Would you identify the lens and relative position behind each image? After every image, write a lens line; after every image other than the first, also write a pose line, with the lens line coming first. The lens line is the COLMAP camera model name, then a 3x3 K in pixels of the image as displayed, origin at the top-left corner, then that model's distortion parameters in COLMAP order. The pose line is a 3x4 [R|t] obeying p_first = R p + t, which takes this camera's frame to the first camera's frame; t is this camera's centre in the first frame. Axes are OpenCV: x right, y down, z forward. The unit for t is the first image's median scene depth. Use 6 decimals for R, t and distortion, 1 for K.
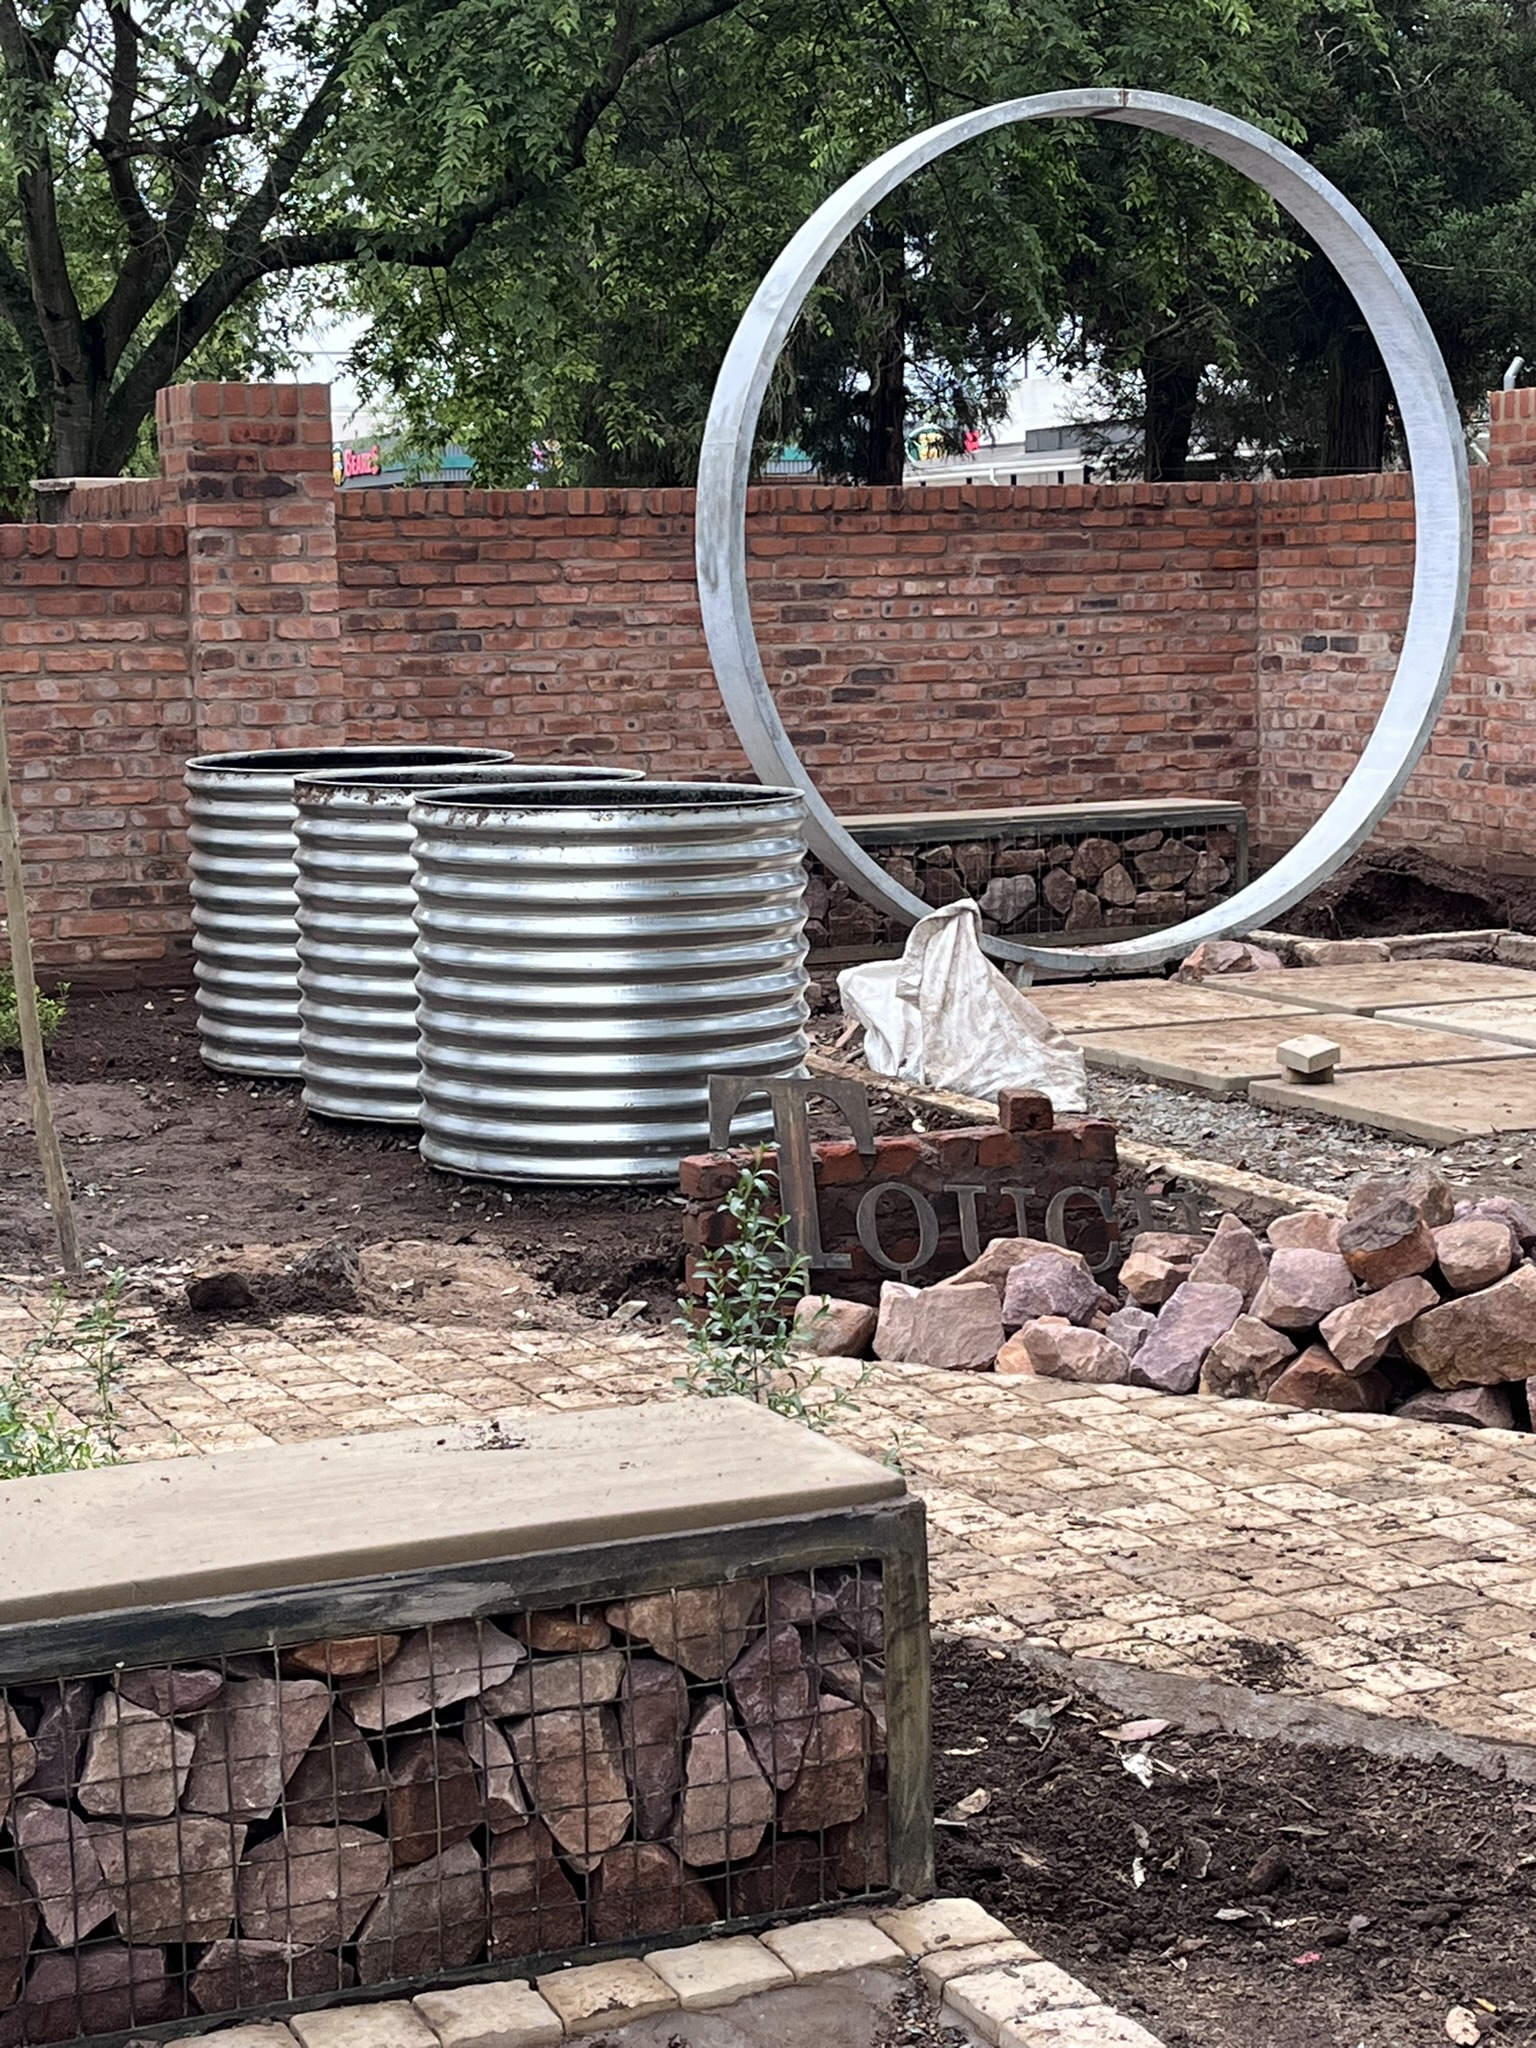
lens RADIAL K [[3596.2, 0, 768.0], [0, 3596.2, 1024.0], [0, 0, 1]] dist [0.007250, 2.510329]
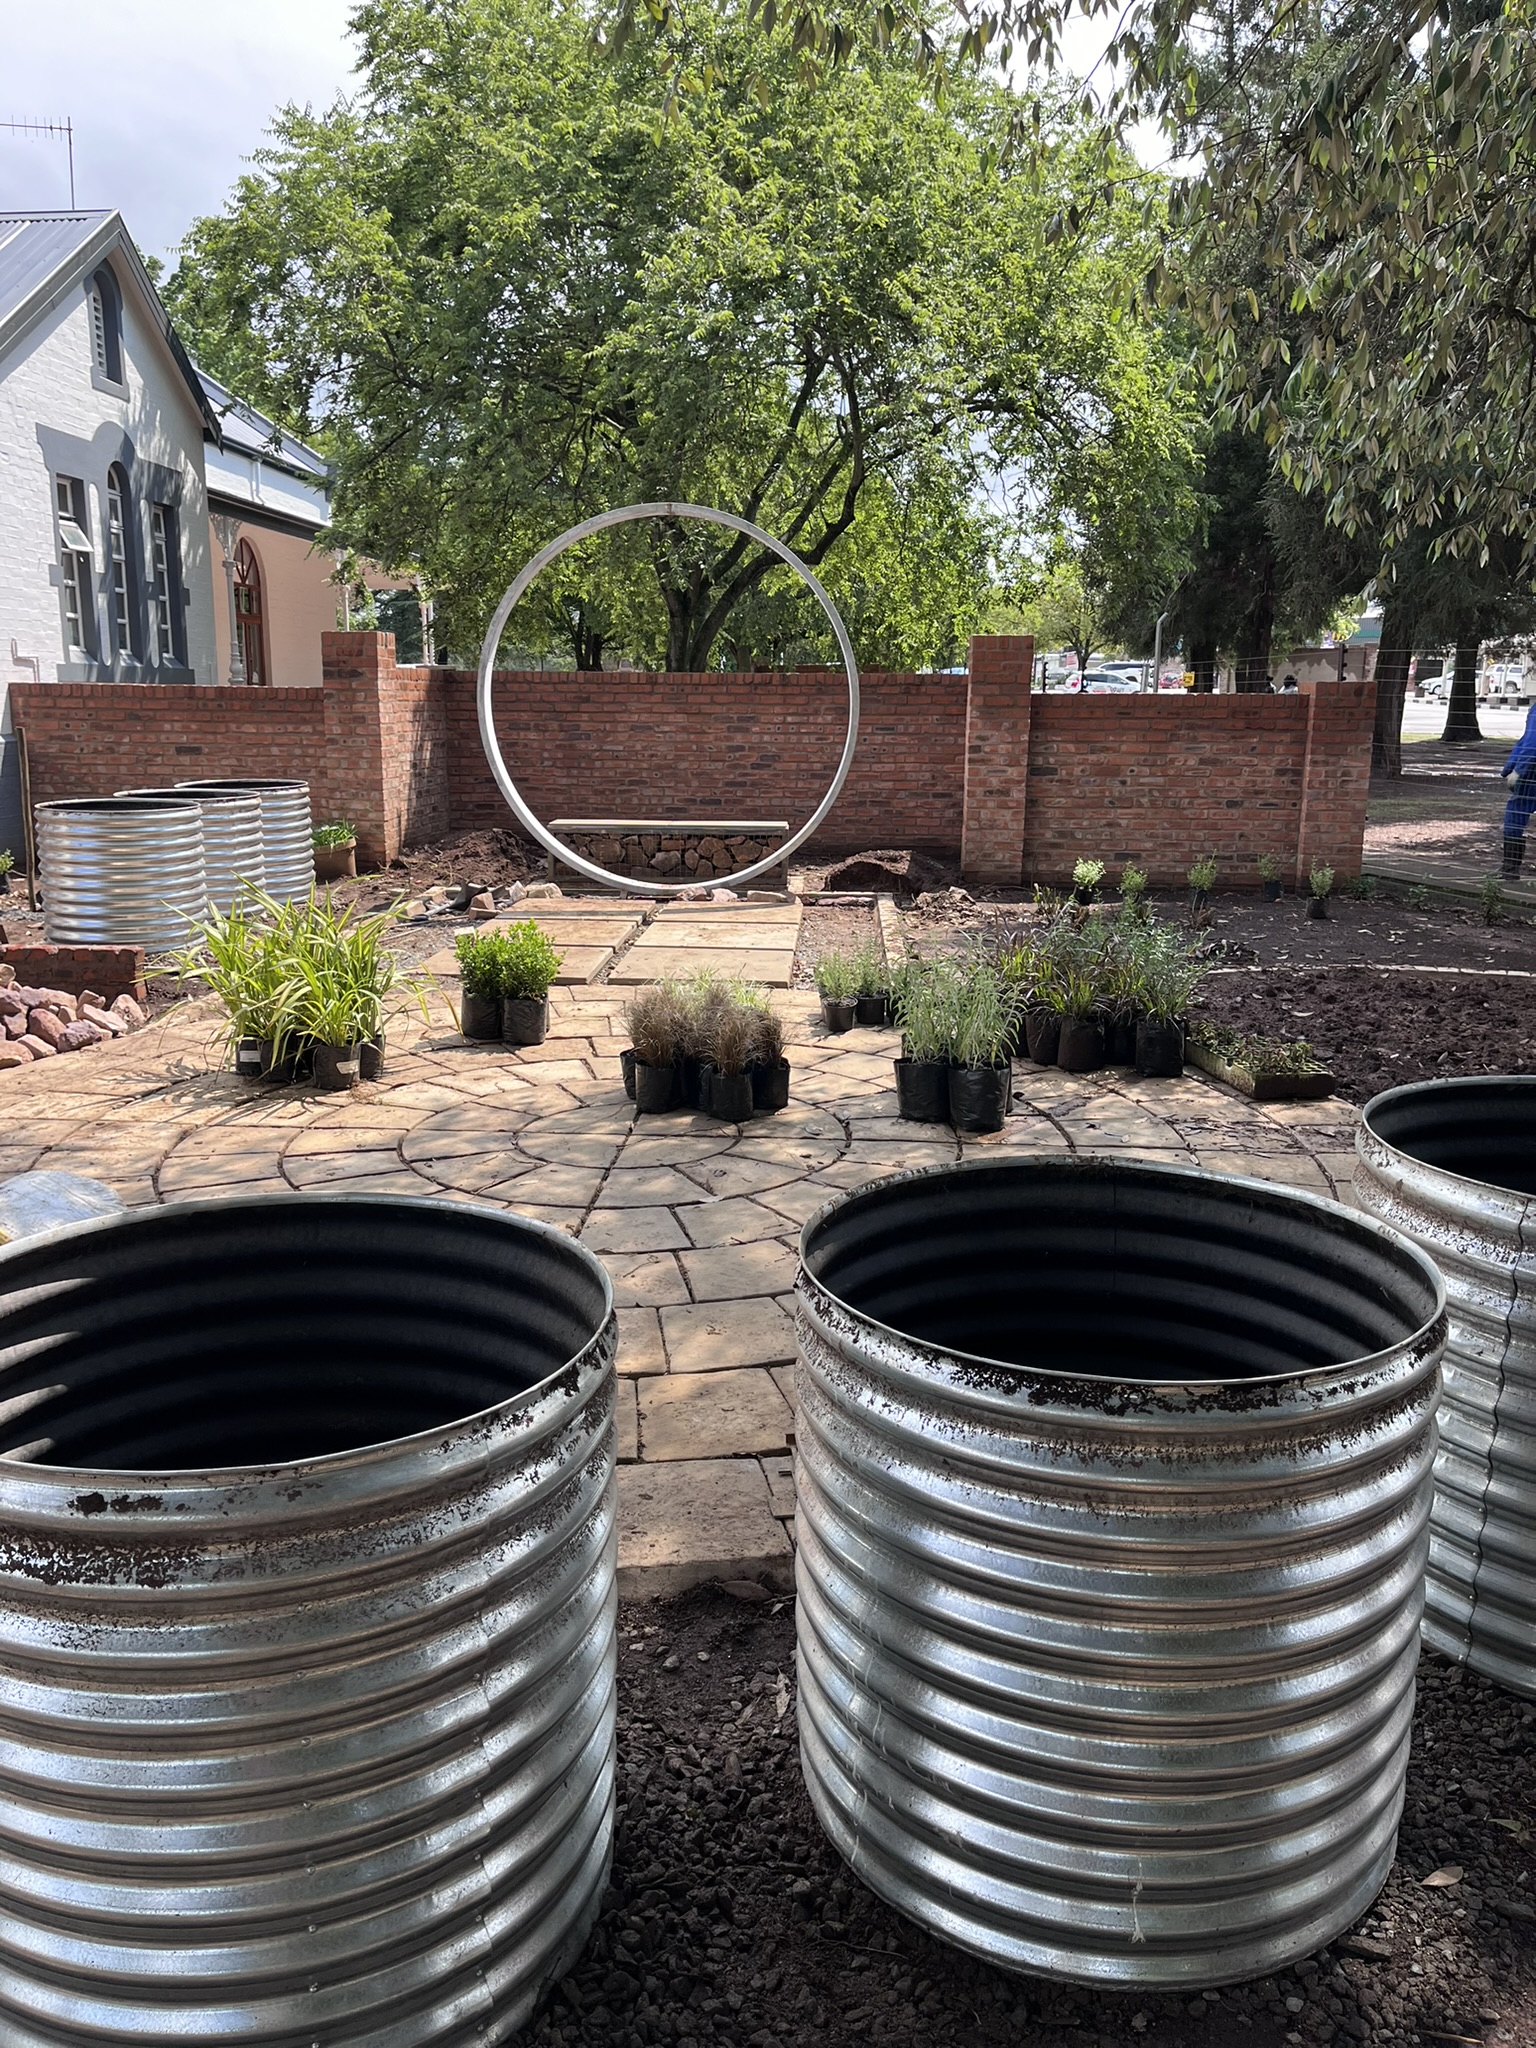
lens RADIAL K [[1561.0, 0, 768.0], [0, 1561.0, 1024.0], [0, 0, 1]] dist [0.062842, -0.089561]
pose [[0.885768, 0.122323, -0.447718, 0.514216], [-0.081259, 0.990617, 0.109888, -0.041056], [0.456959, -0.060954, 0.887397, 0.121883]]
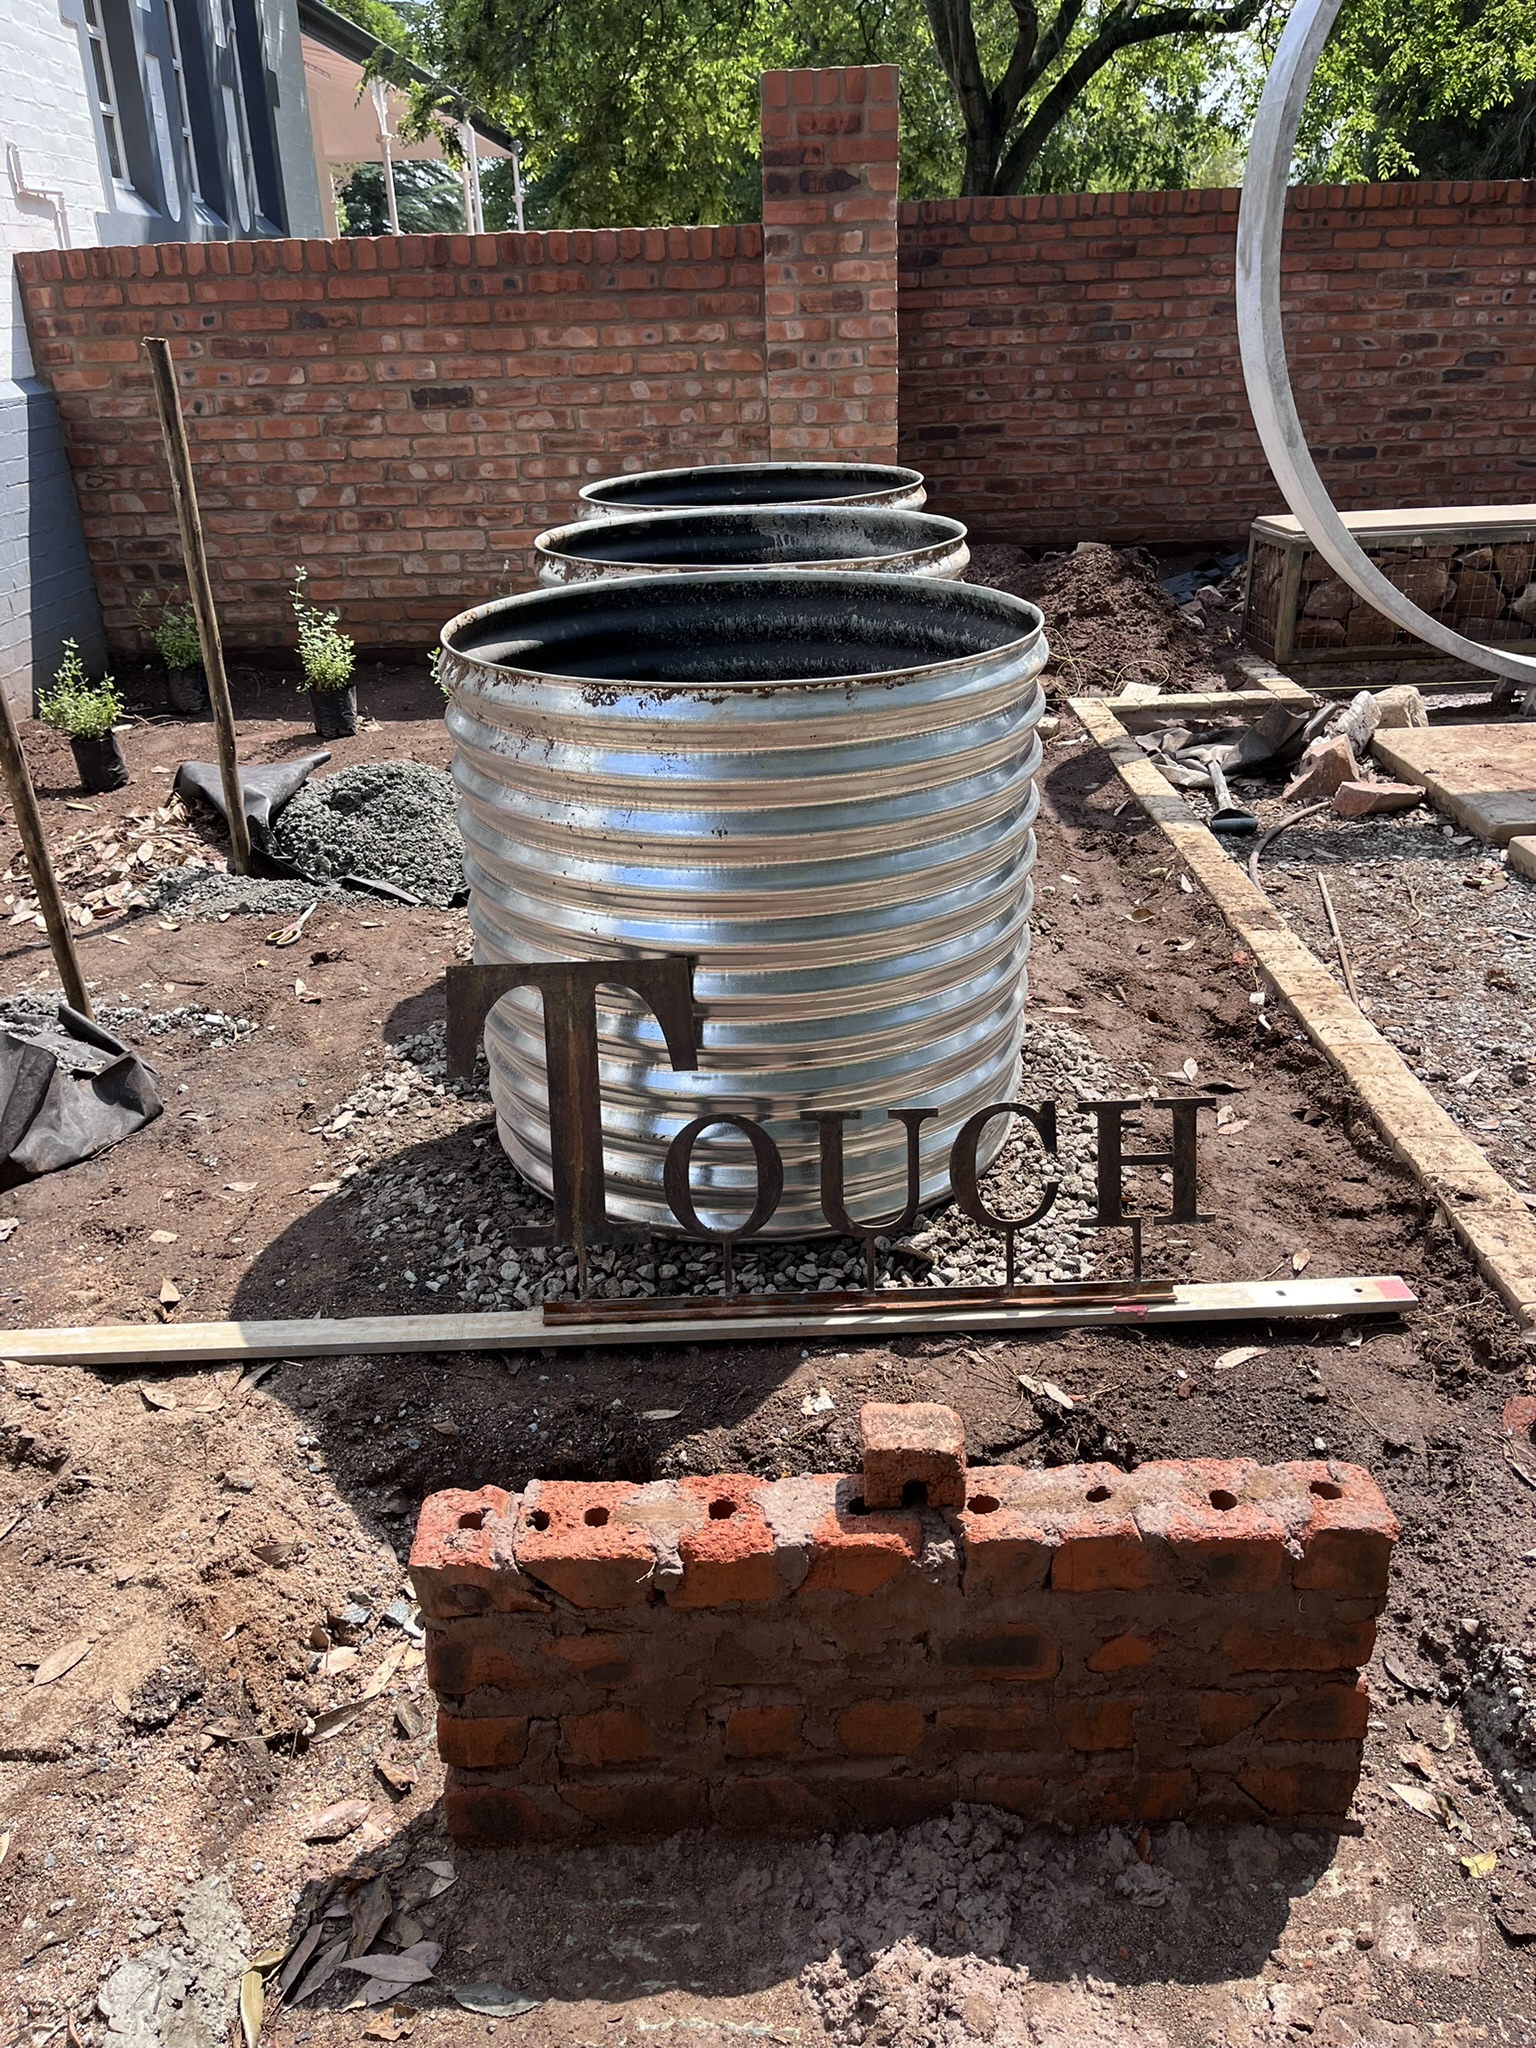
lens RADIAL K [[1529.7, 0, 768.0], [0, 1529.7, 1024.0], [0, 0, 1]] dist [0.110819, -0.154036]
pose [[0.911822, 0.160753, -0.377809, 0.045460], [-0.034079, 0.946625, 0.320530, -0.049161], [0.409170, -0.279391, 0.868632, 0.426995]]
